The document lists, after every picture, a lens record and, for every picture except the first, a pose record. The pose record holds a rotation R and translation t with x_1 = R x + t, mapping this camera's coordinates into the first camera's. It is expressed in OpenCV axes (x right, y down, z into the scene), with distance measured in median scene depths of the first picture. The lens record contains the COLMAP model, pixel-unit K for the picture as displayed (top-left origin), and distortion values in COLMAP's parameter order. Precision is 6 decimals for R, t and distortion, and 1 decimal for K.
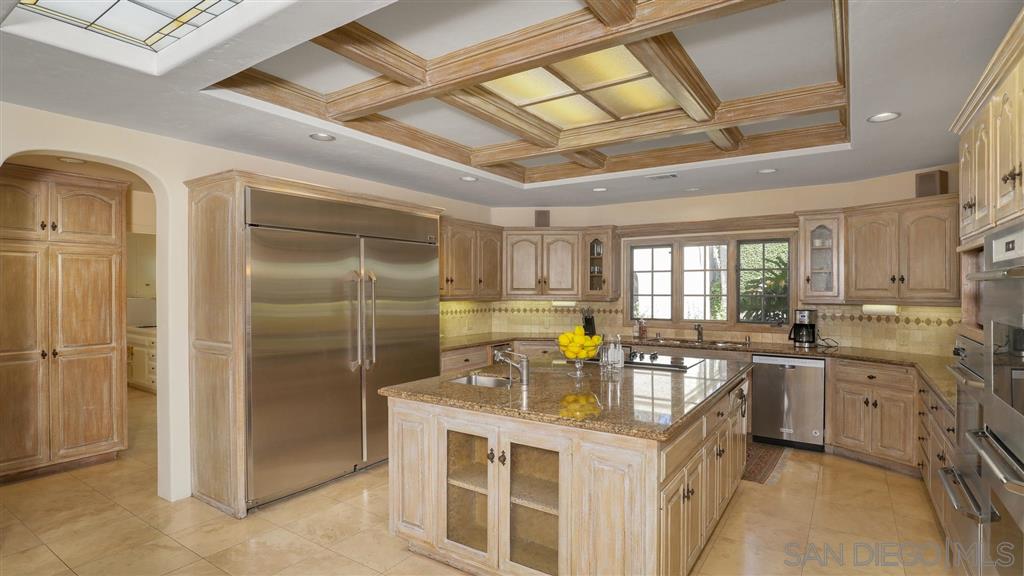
lens RADIAL K [[534.0, 0, 512.0], [0, 534.0, 288.0], [0, 0, 1]] dist [-0.013317, 0.000192]
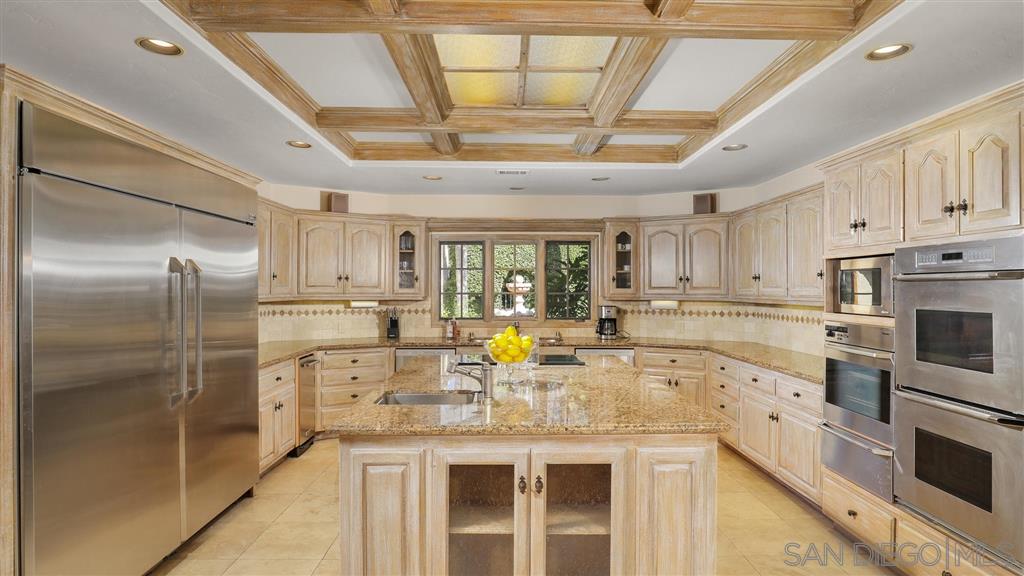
lens RADIAL K [[561.1, 0, 512.0], [0, 561.1, 288.0], [0, 0, 1]] dist [0.000120, -0.000040]
pose [[0.813624, 0.000952, 0.581390, -0.305837], [-0.003172, 0.999991, 0.002802, 0.000848], [-0.581382, -0.004124, 0.813620, 0.156038]]
